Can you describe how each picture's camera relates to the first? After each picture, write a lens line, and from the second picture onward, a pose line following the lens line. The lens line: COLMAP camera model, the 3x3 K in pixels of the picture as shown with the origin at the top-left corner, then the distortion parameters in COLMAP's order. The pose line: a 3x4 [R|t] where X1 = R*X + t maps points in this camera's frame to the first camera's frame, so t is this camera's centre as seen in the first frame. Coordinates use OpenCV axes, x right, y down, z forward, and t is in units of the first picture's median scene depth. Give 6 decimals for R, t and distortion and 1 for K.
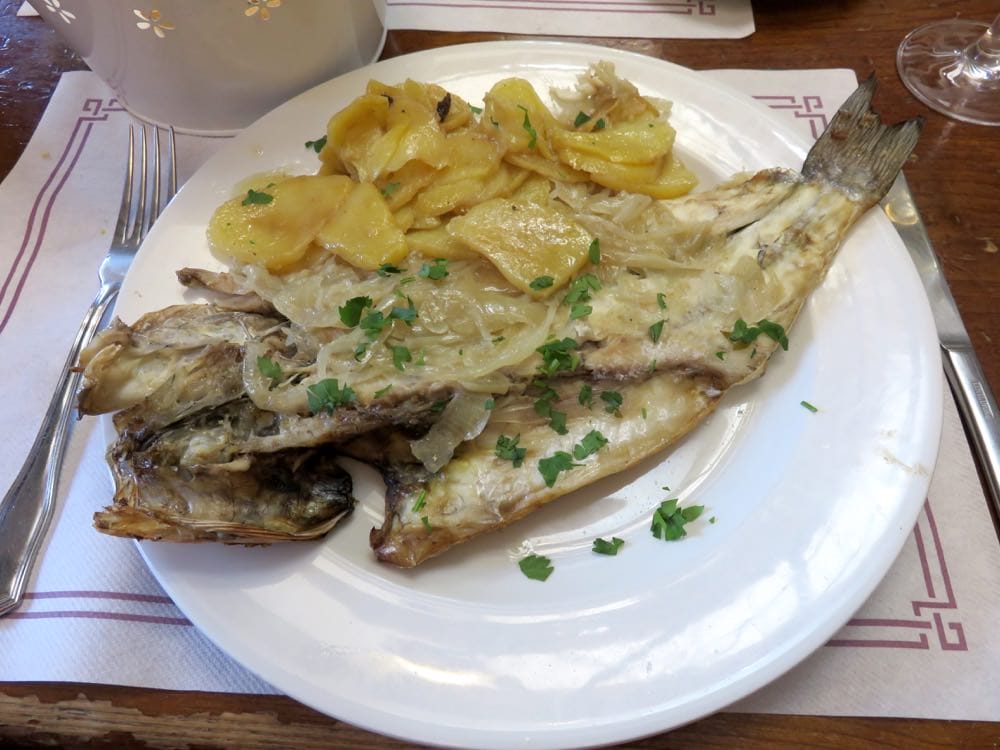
lens RADIAL K [[741.0, 0, 500.5], [0, 741.0, 374.0], [0, 0, 1]] dist [-0.004391, 0.004537]
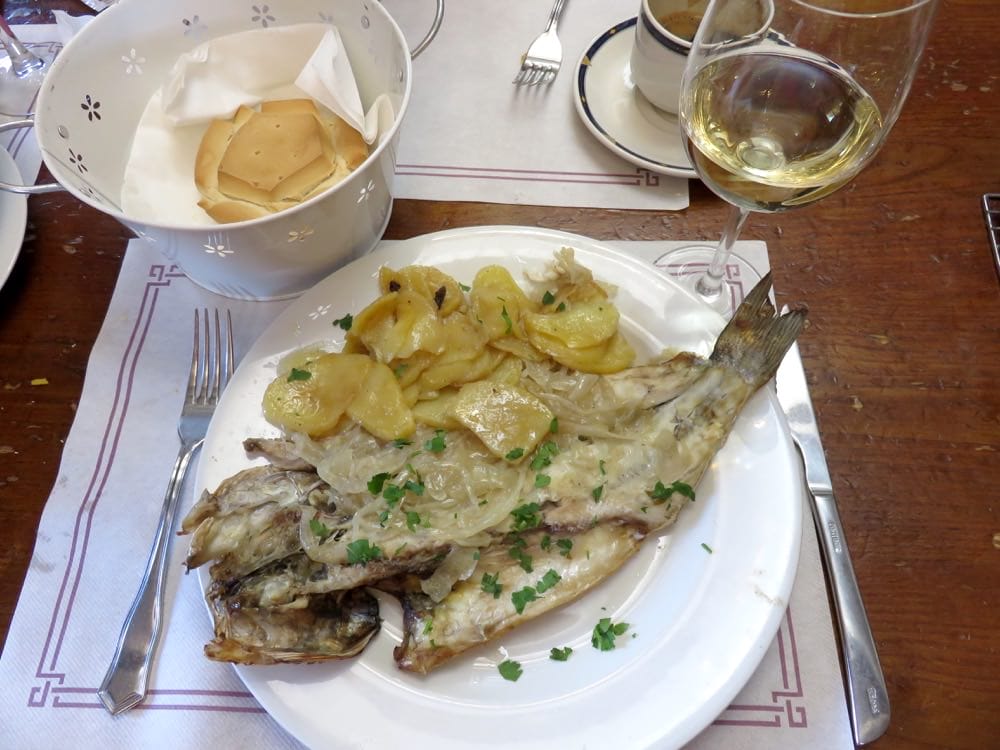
lens RADIAL K [[741.0, 0, 499.3], [0, 741.0, 375.9], [0, 0, 1]] dist [-0.004391, 0.004537]
pose [[0.999929, -0.006000, 0.010338, 0.014471], [0.005501, 0.998852, 0.047596, -0.338238], [-0.010611, -0.047536, 0.998813, -0.358696]]
